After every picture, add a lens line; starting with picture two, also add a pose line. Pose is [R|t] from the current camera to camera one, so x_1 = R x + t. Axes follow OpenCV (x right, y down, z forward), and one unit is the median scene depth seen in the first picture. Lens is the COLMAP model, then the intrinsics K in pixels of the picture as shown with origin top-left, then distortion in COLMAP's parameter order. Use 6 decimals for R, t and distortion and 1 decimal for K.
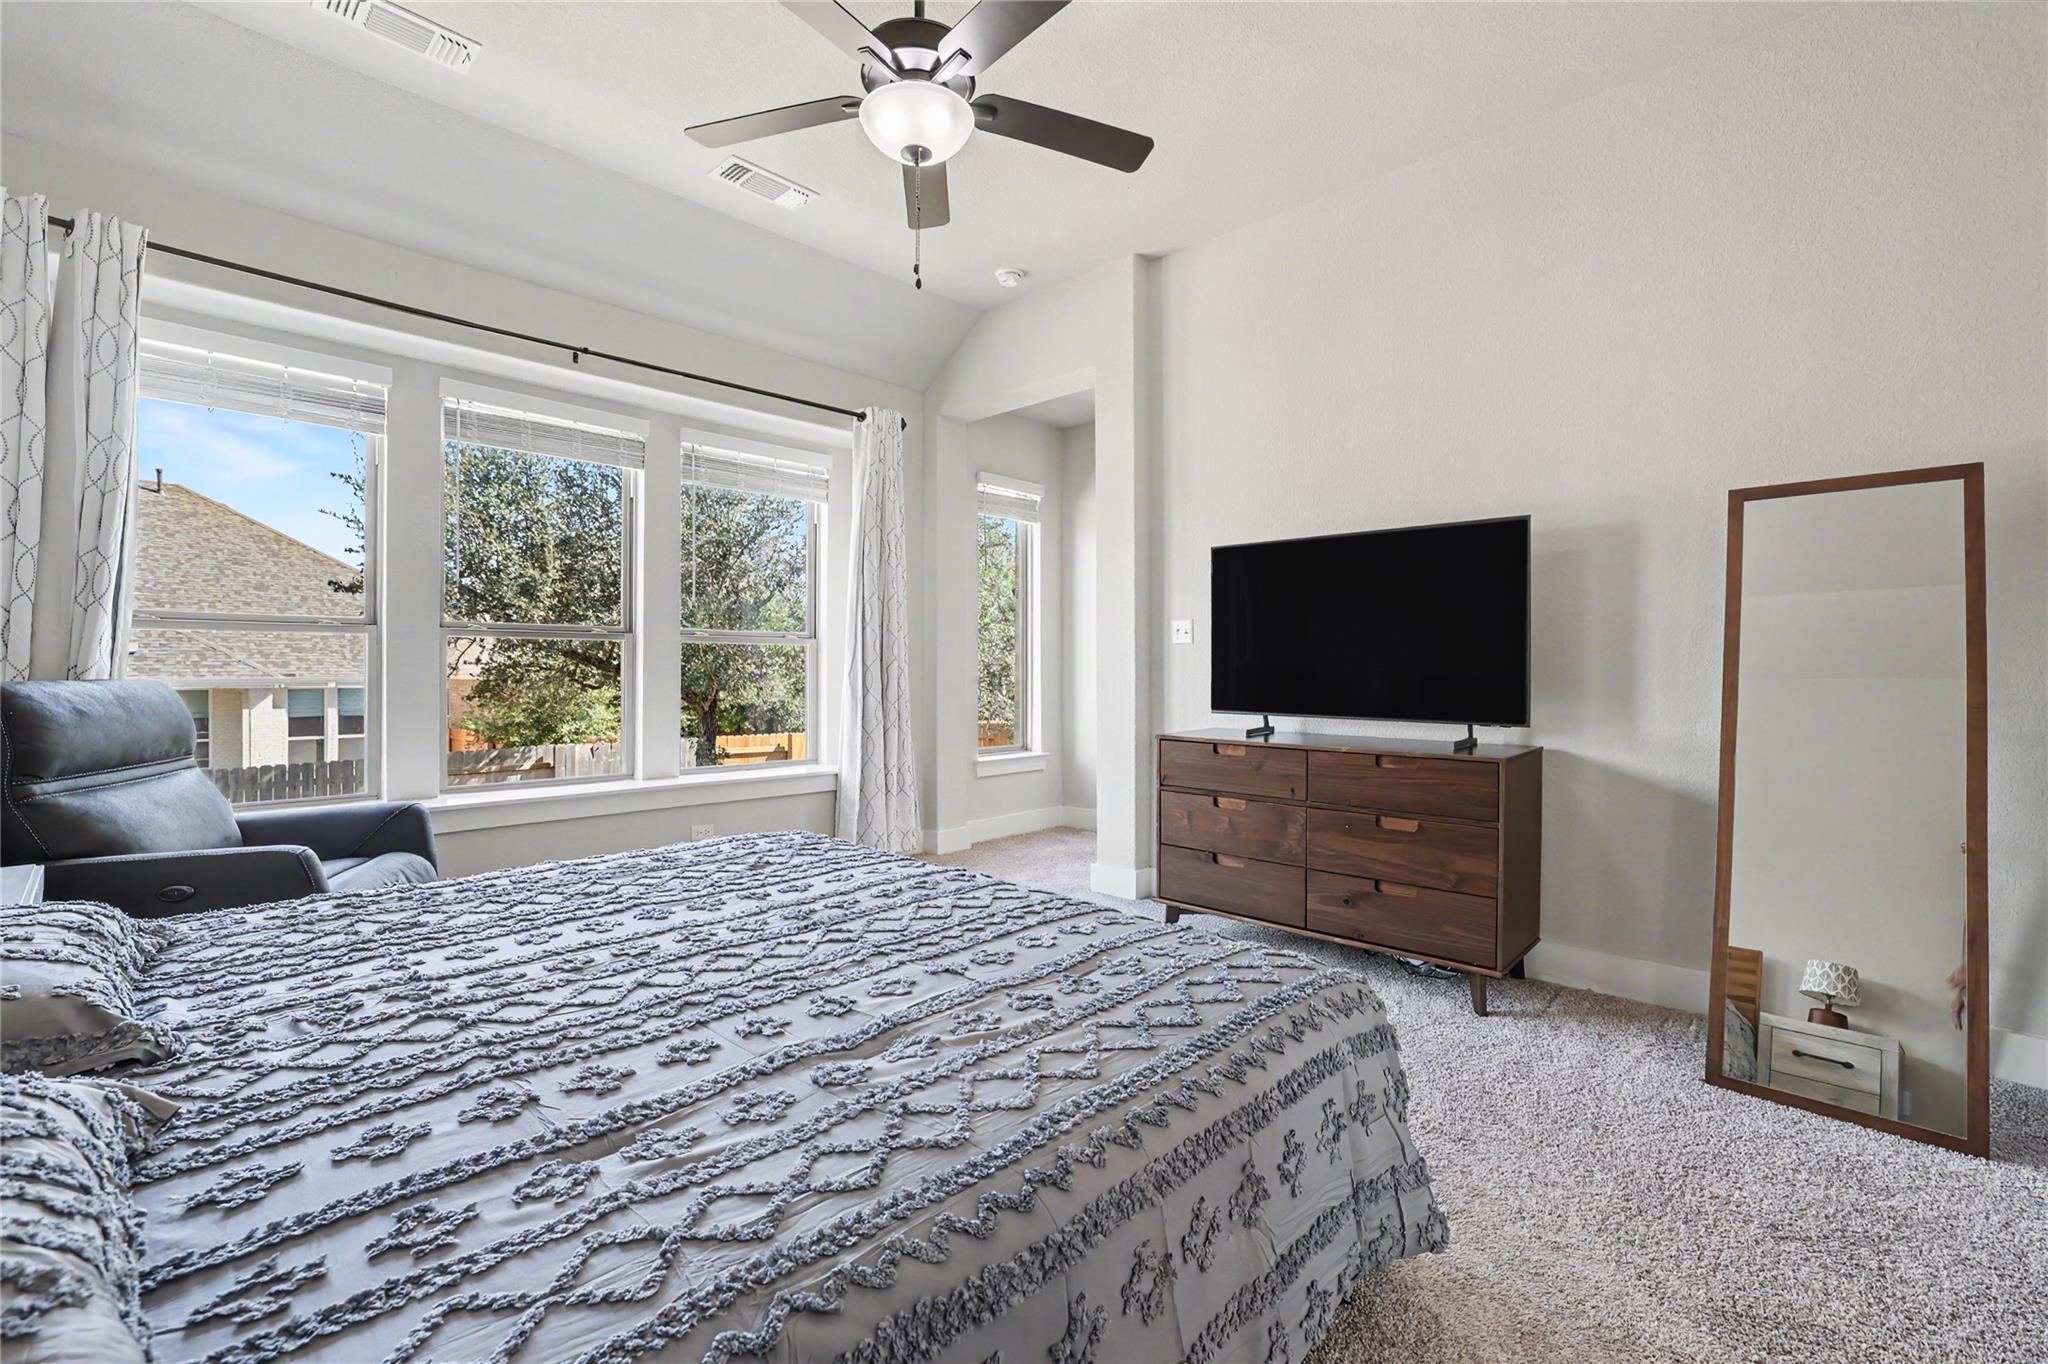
lens RADIAL K [[881.8, 0, 1027.9], [0, 881.8, 669.0], [0, 0, 1]] dist [-0.016100, 0.000694]
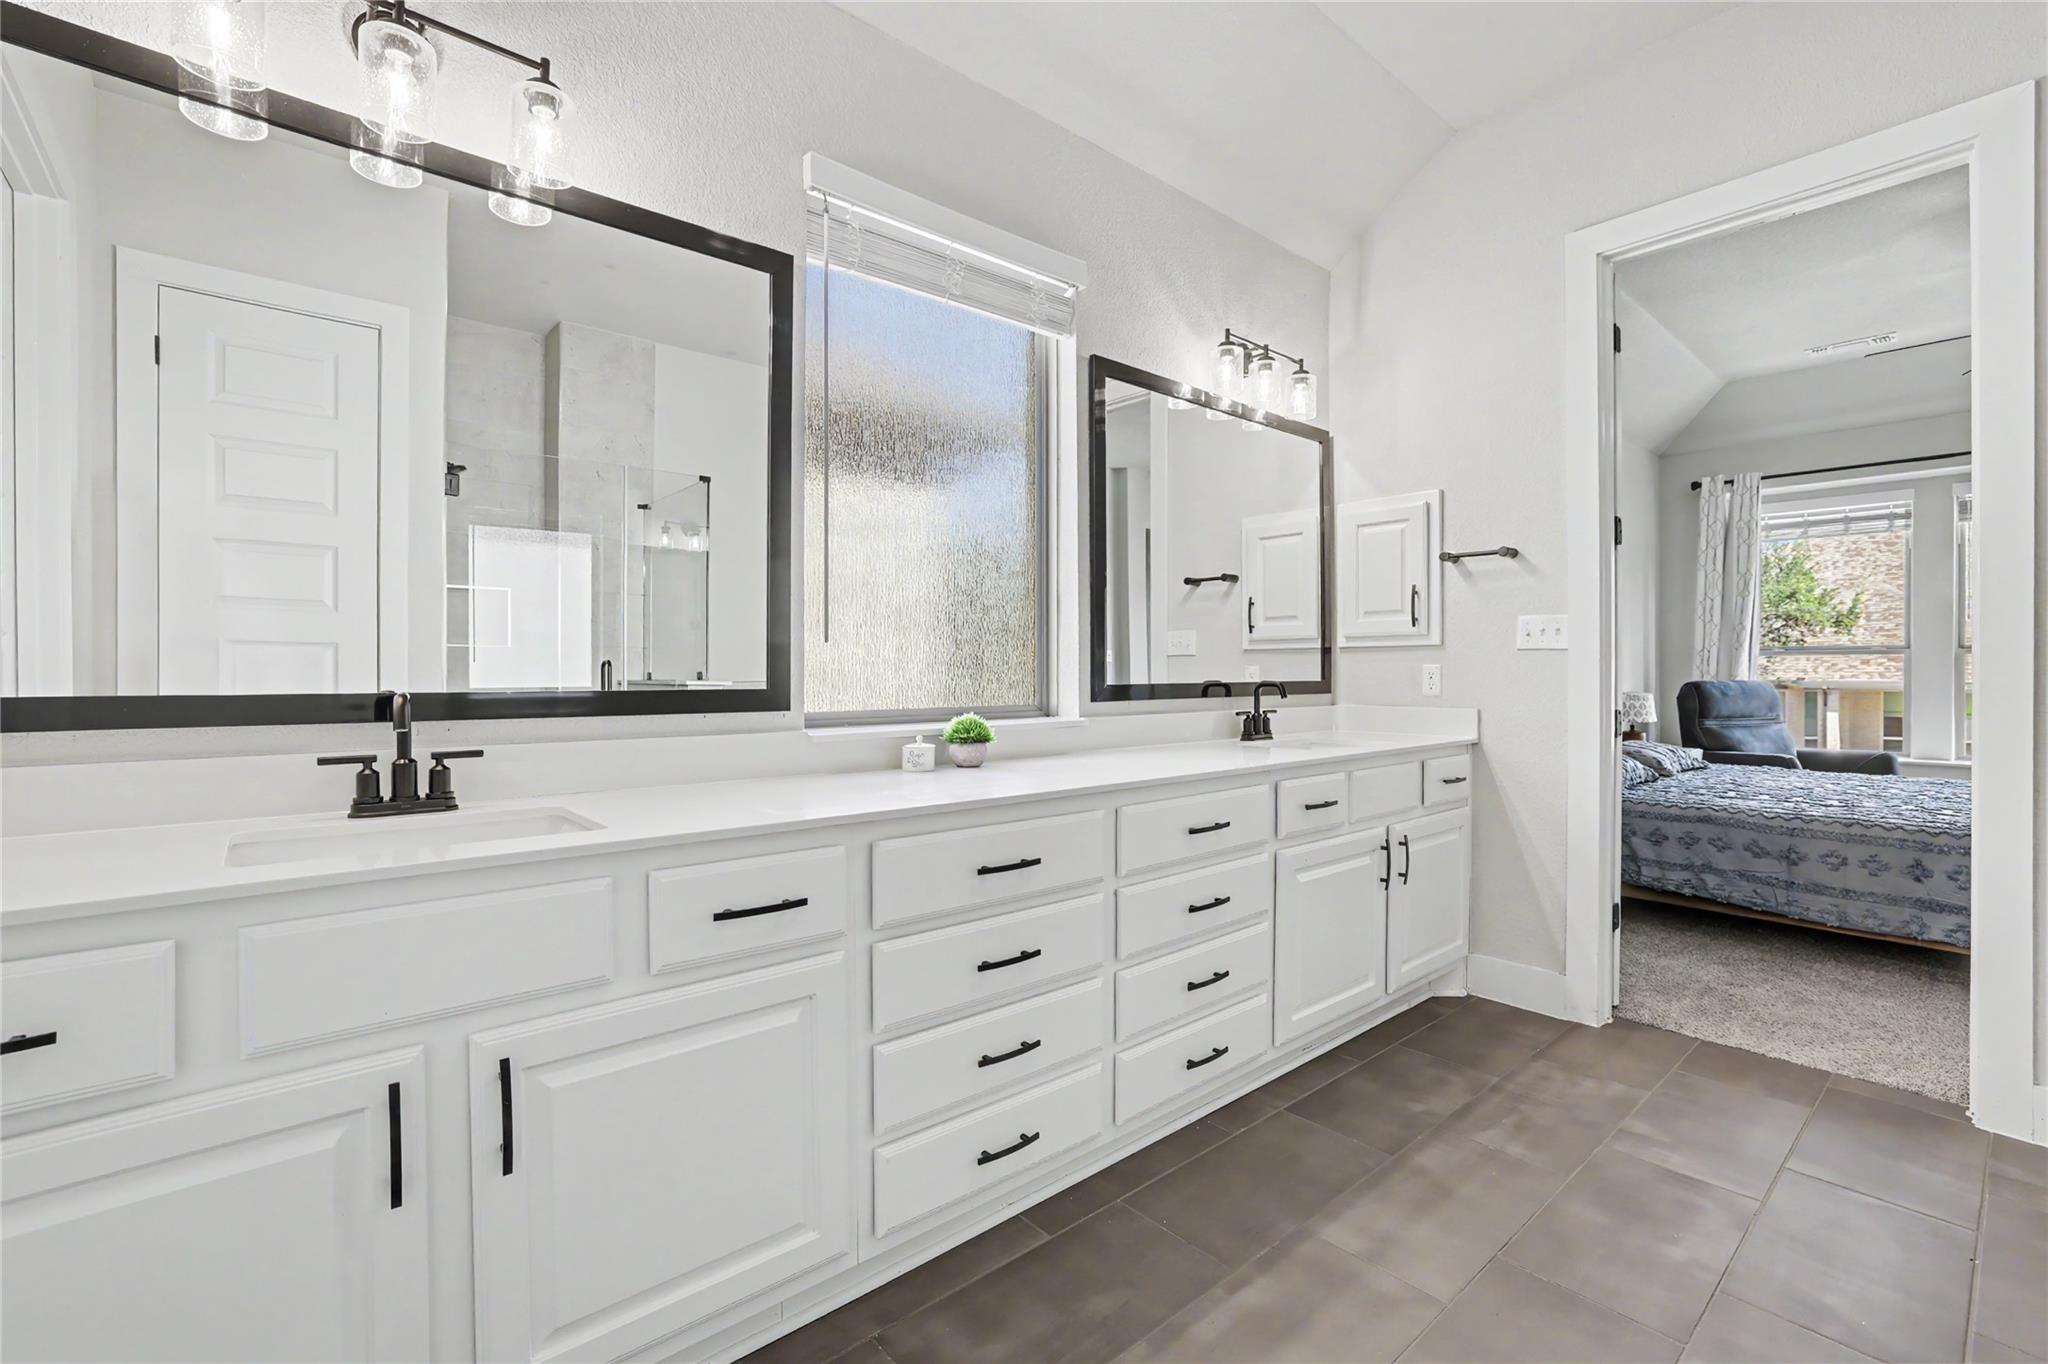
lens RADIAL K [[913.1, 0, 1024.0], [0, 913.1, 682.0], [0, 0, 1]] dist [-0.038520, 0.015879]
pose [[-0.075855, 0.009290, -0.997076, 1.311900], [0.001635, 0.999956, 0.009192, -0.008828], [0.997117, -0.000933, -0.075867, -0.643809]]
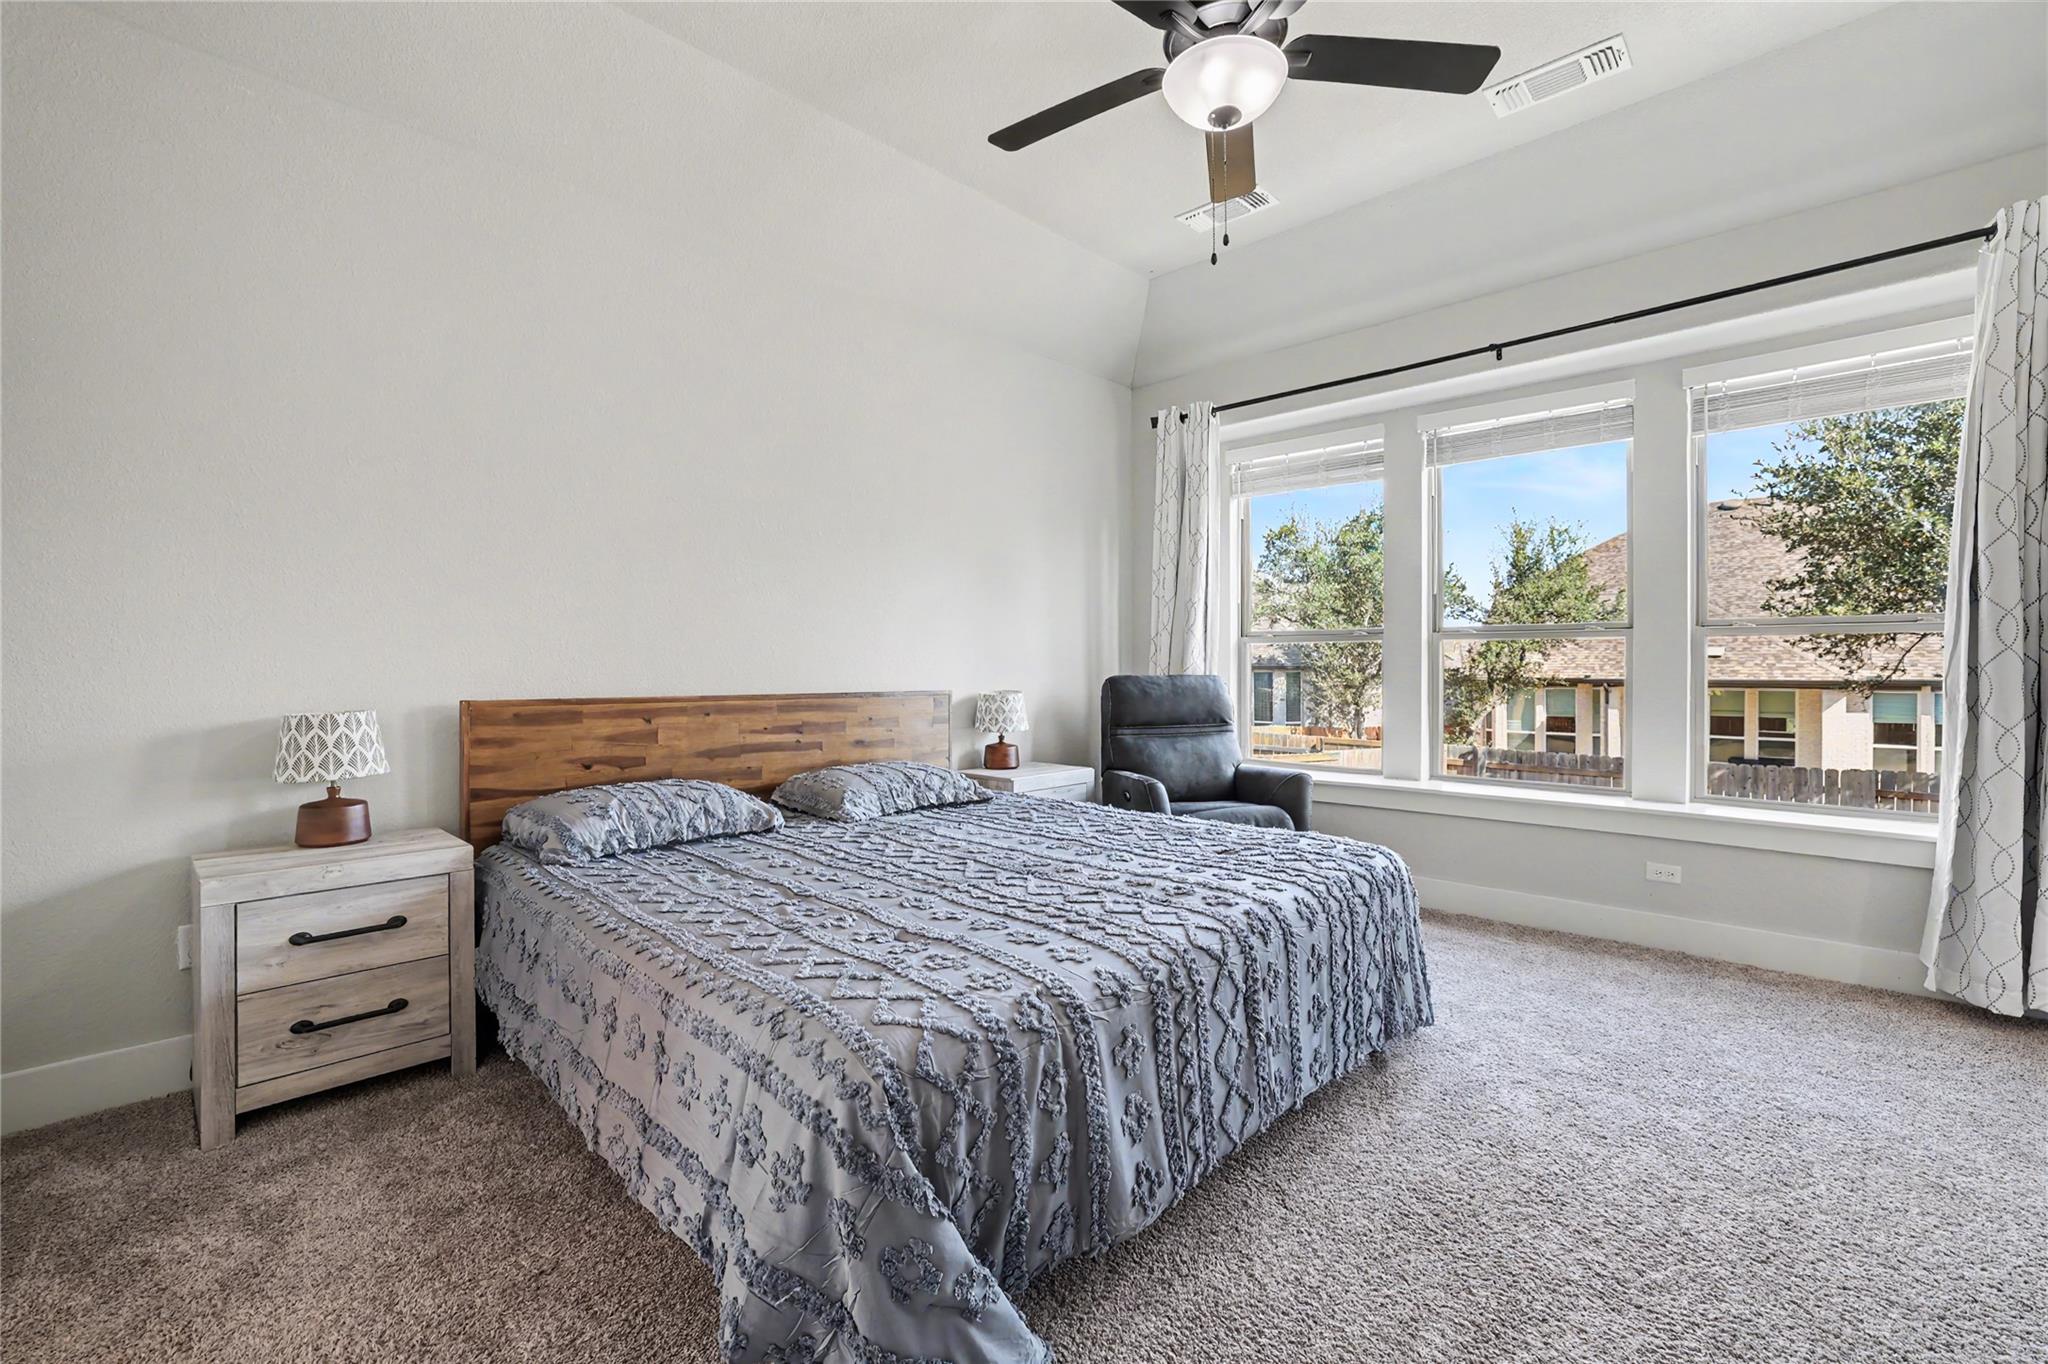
lens RADIAL K [[881.8, 0, 1027.9], [0, 881.8, 669.0], [0, 0, 1]] dist [-0.016100, 0.000694]
pose [[0.012407, -0.002796, -0.999919, 0.628151], [0.000101, 0.999996, -0.002795, 0.004057], [0.999923, -0.000066, 0.012407, 0.608508]]
